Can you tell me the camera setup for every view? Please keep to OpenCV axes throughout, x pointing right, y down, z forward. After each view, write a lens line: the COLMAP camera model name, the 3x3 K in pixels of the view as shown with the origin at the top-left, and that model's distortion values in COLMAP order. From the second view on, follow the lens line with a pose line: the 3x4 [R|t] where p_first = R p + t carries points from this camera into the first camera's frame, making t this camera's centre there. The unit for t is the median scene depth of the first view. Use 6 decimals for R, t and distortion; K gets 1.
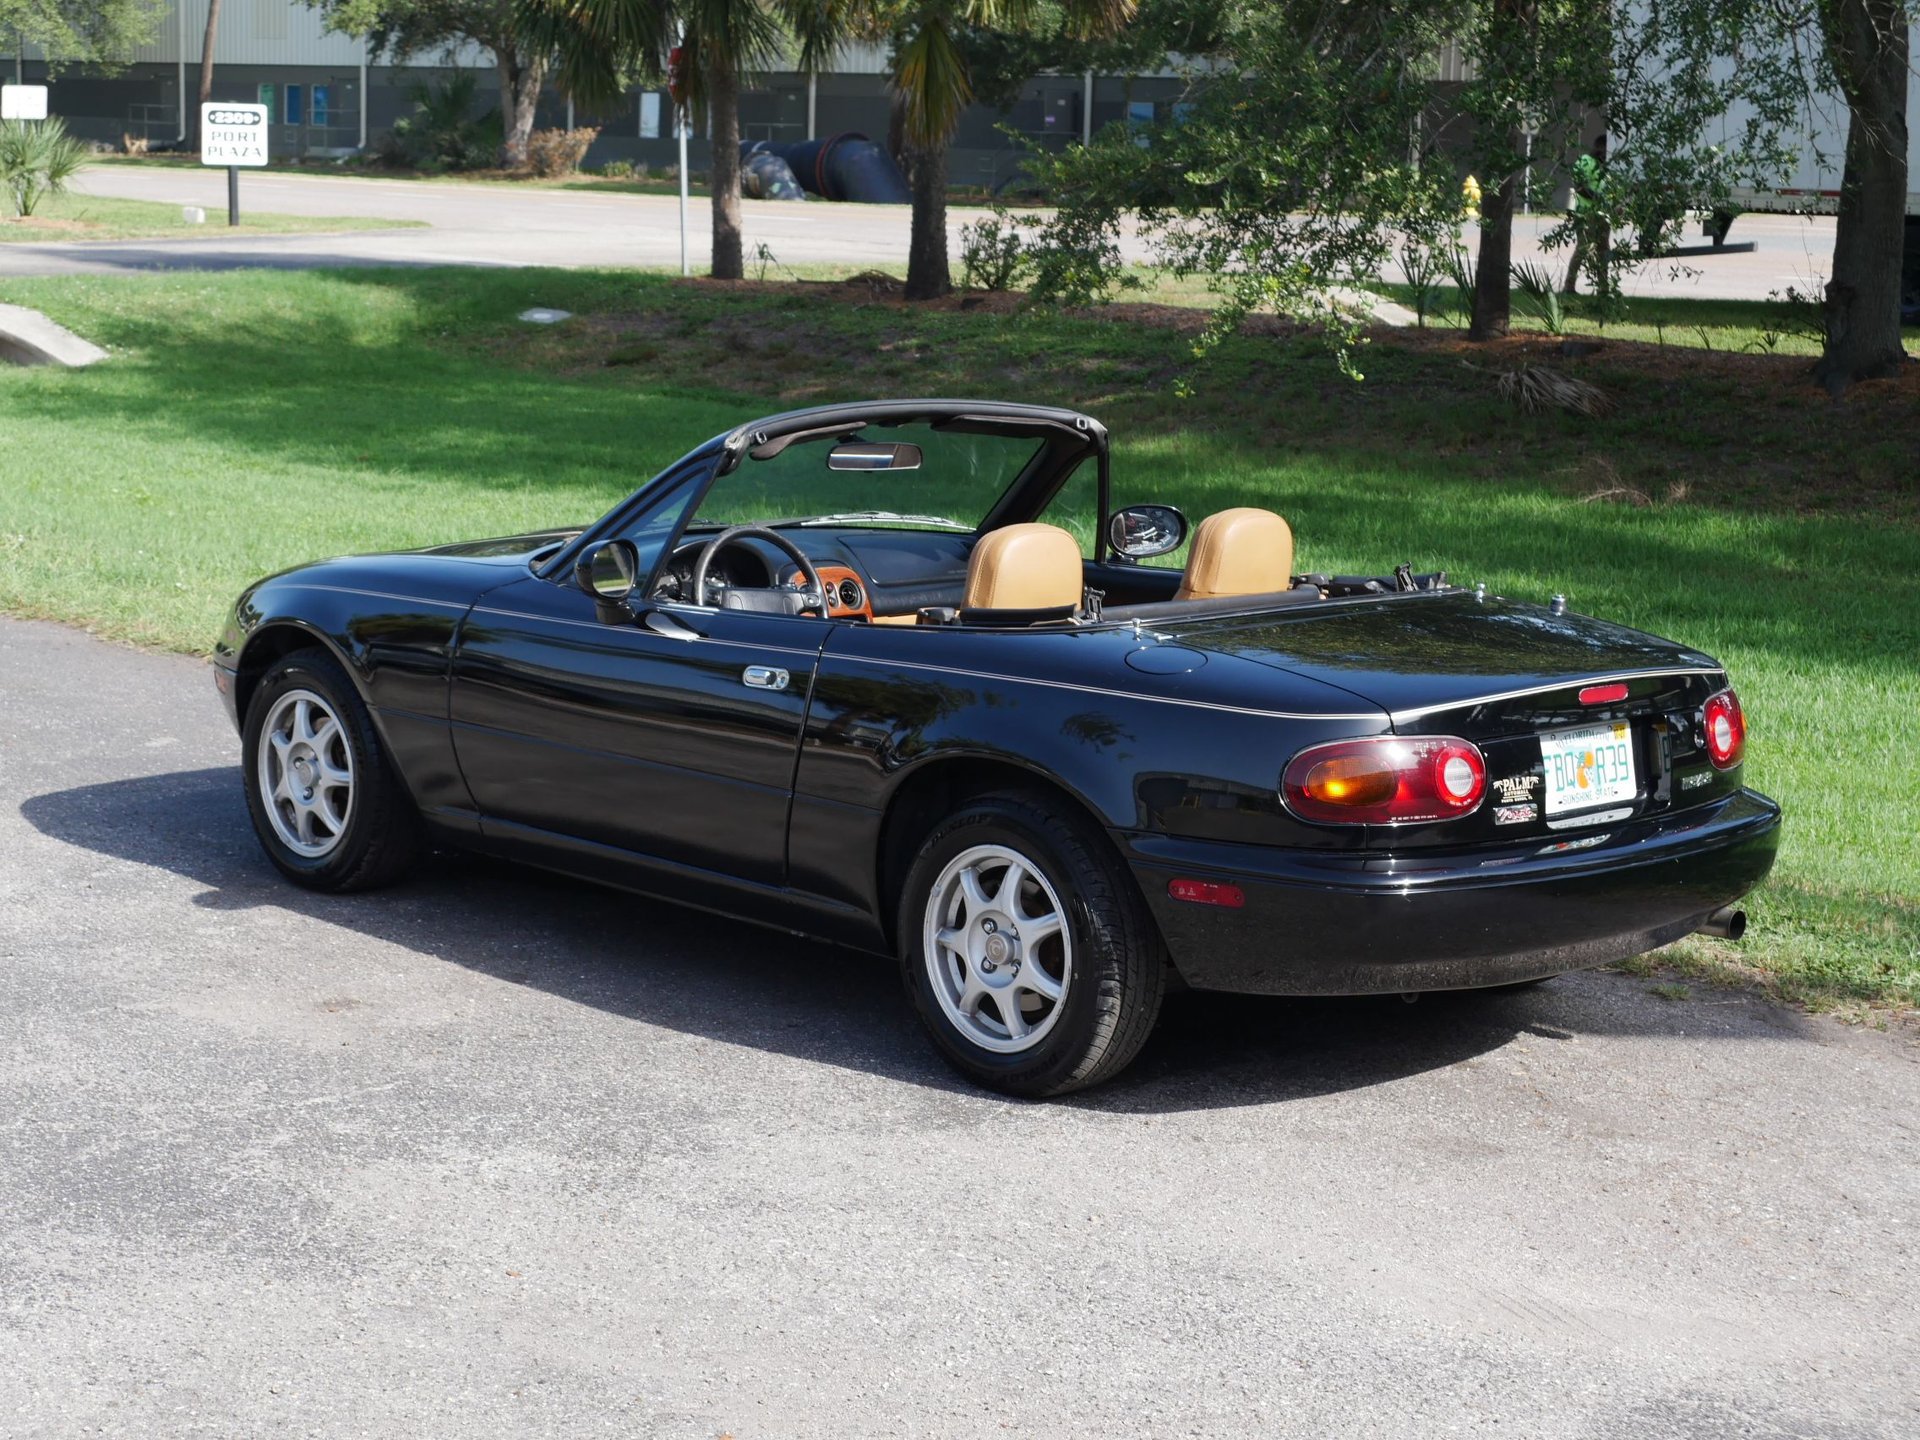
lens RADIAL K [[3960.3, 0, 922.5], [0, 3960.3, 726.6], [0, 0, 1]] dist [0.029825, 0.368448]
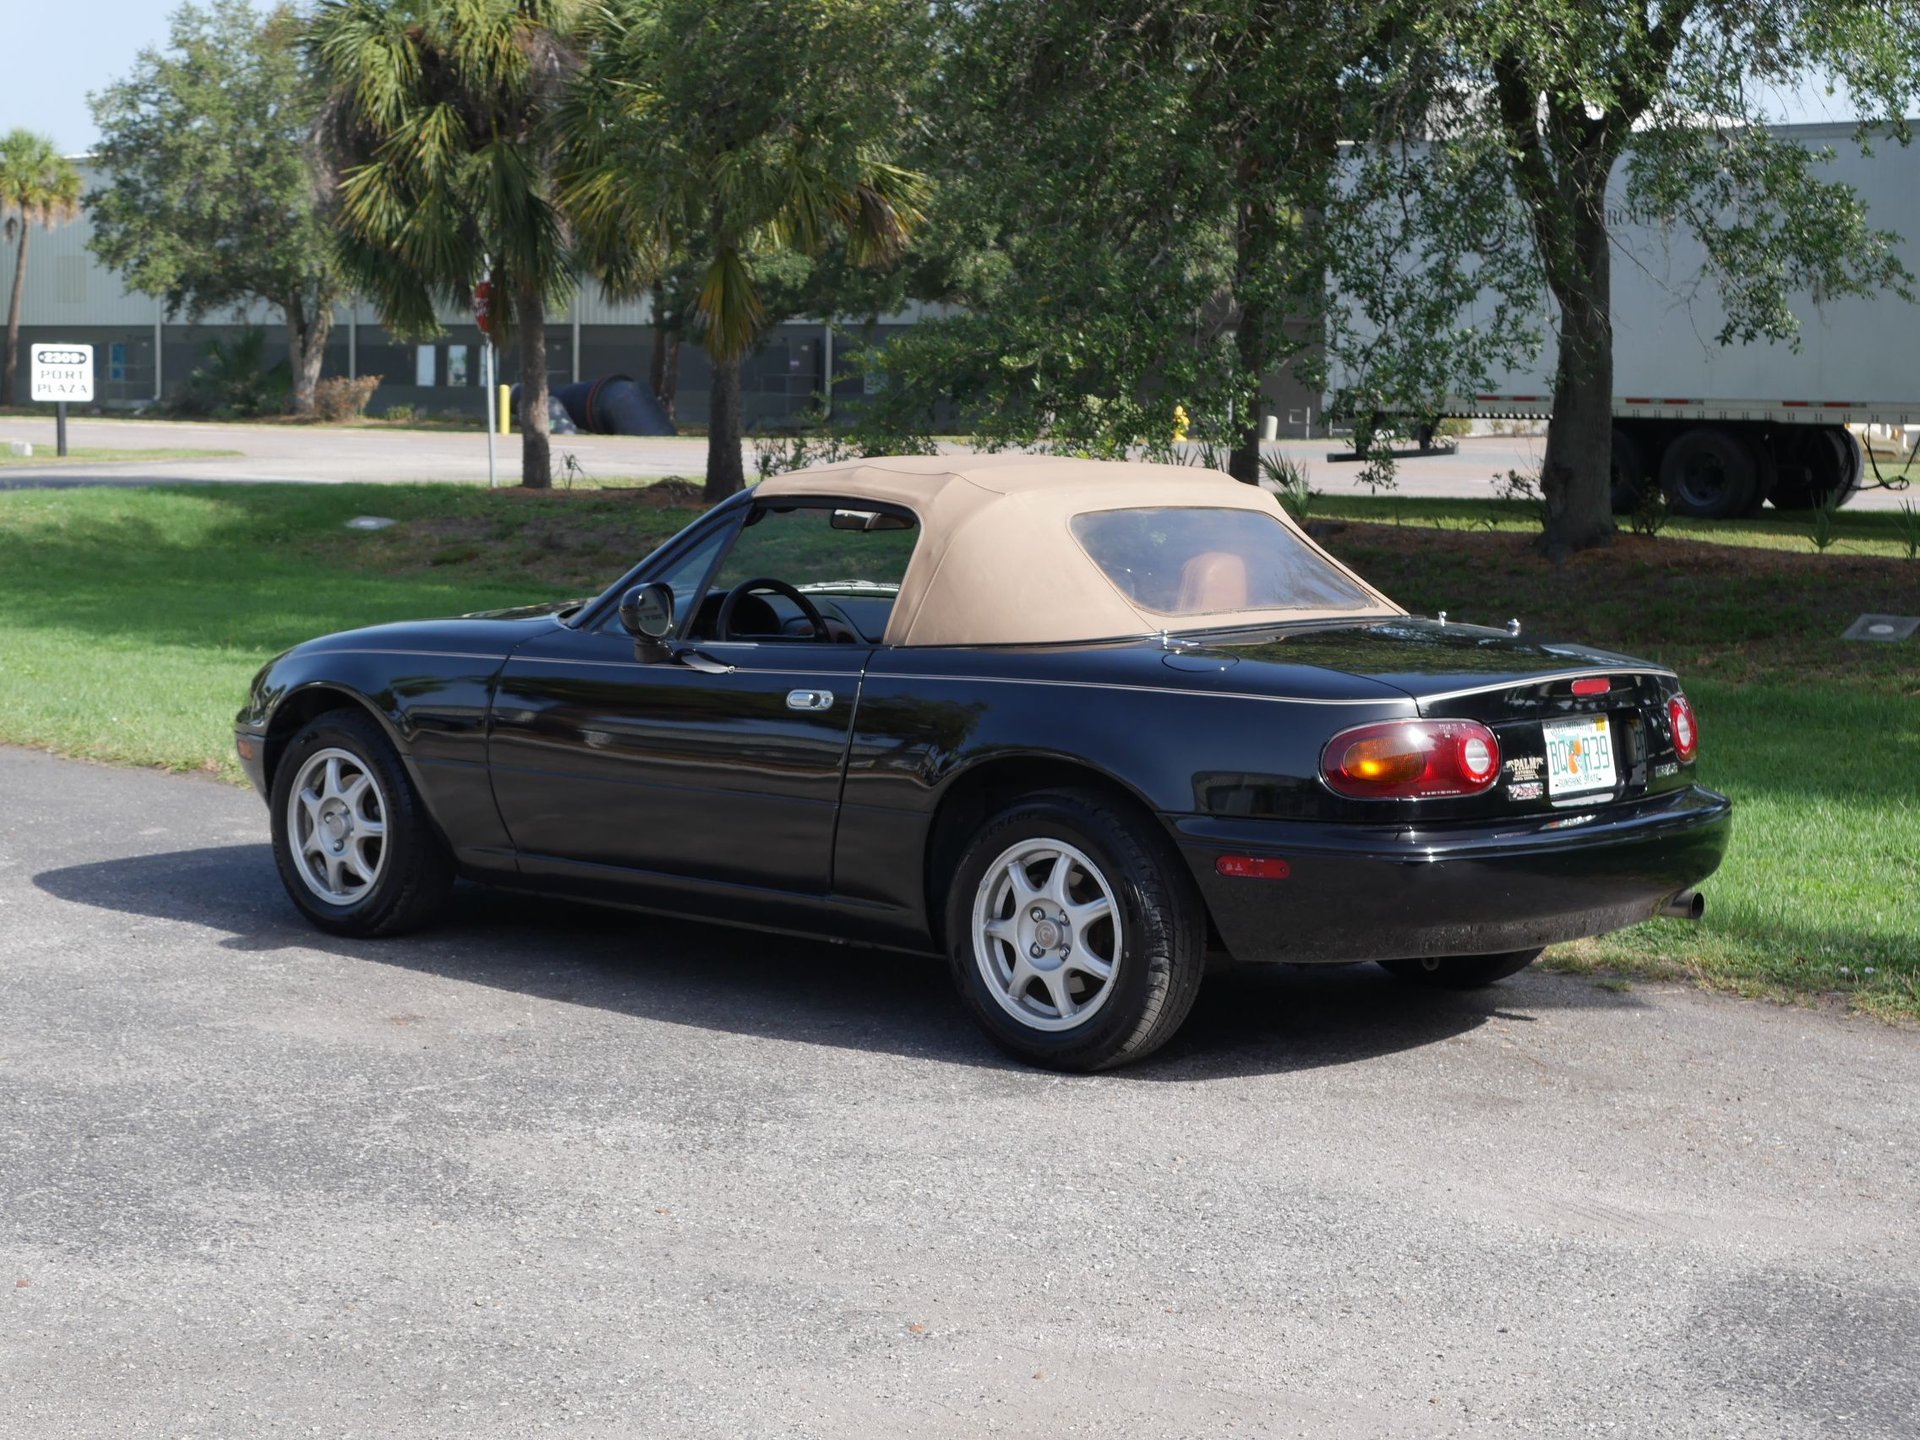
lens RADIAL K [[3602.4, 0, 960.0], [0, 3602.4, 720.0], [0, 0, 1]] dist [0.032390, 0.010840]
pose [[0.995708, -0.018686, 0.090646, -0.076059], [0.024377, 0.997773, -0.062089, 0.047817], [-0.089284, 0.064032, 0.993946, 0.016645]]
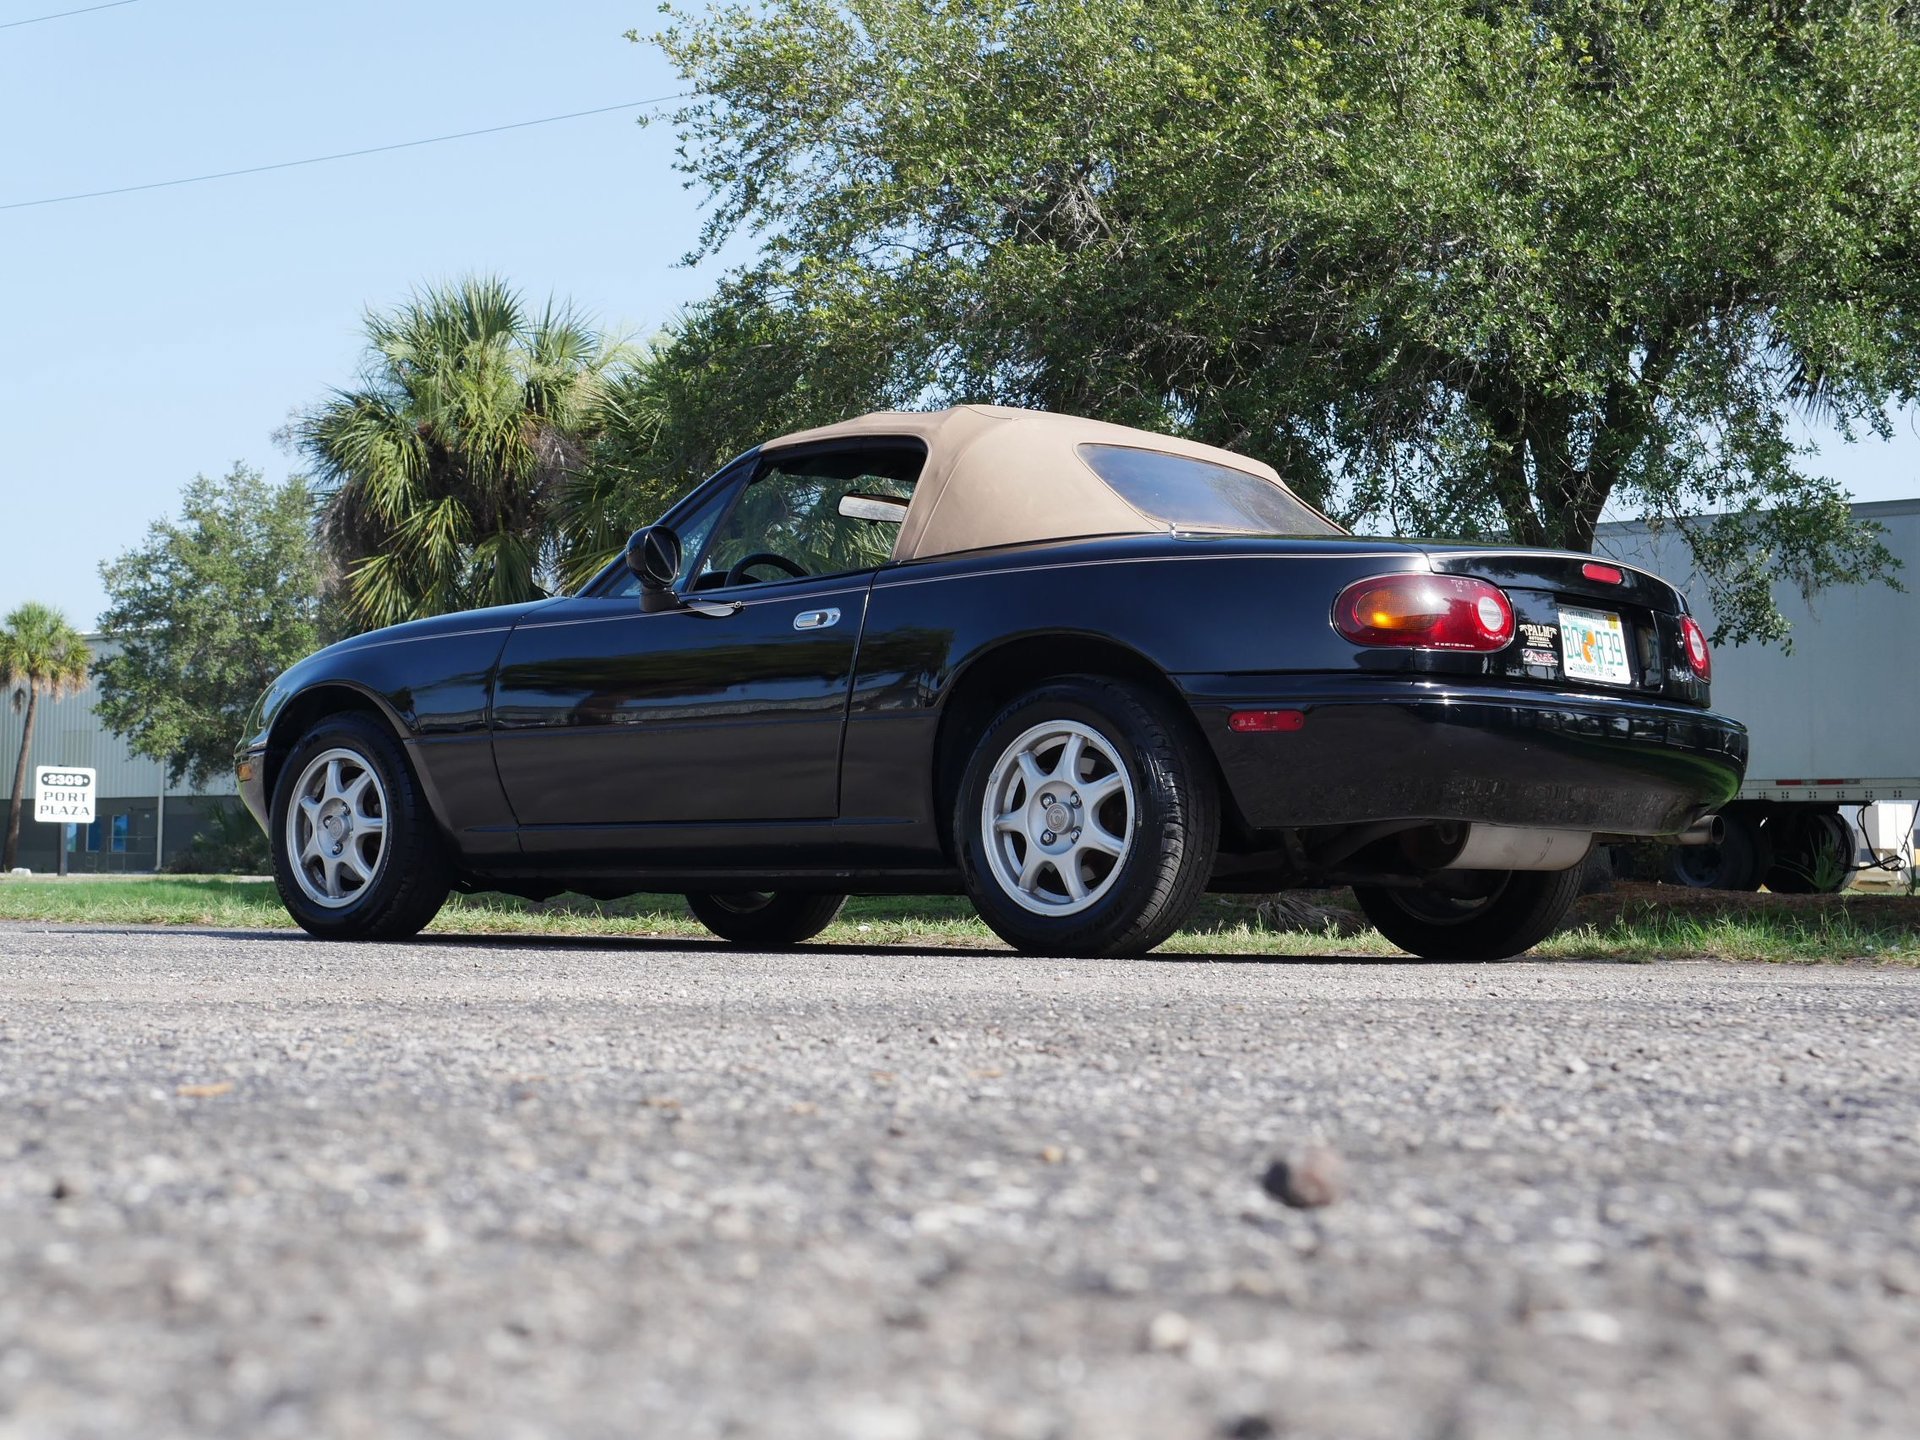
lens RADIAL K [[3594.0, 0, 966.8], [0, 3594.0, 688.8], [0, 0, 1]] dist [0.020284, -0.004262]
pose [[0.995358, -0.006845, 0.095994, -0.080280], [0.028500, 0.973689, -0.226090, 0.197329], [-0.091921, 0.227776, 0.969365, 0.047722]]
